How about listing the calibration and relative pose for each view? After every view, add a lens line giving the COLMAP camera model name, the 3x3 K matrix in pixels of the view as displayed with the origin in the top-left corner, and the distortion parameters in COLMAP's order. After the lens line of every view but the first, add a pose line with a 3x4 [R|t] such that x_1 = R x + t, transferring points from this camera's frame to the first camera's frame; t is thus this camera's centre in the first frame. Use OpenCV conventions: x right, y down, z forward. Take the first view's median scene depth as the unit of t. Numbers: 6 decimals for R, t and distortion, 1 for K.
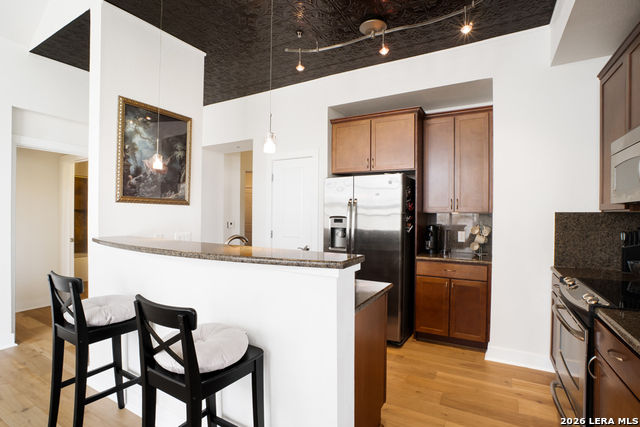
lens RADIAL K [[306.2, 0, 319.4], [0, 306.2, 213.0], [0, 0, 1]] dist [-0.076456, 0.025741]
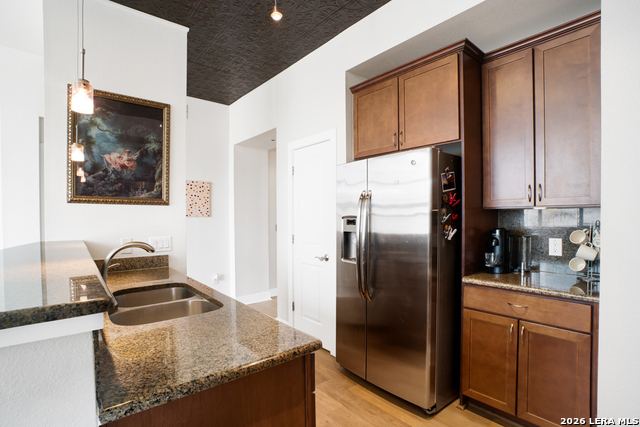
lens RADIAL K [[310.1, 0, 319.7], [0, 310.1, 217.9], [0, 0, 1]] dist [-0.077947, 0.028325]
pose [[0.941097, -0.010894, -0.337962, 0.259686], [0.013624, 0.999891, 0.005707, 0.010990], [0.337863, -0.009975, 0.941142, 0.310157]]
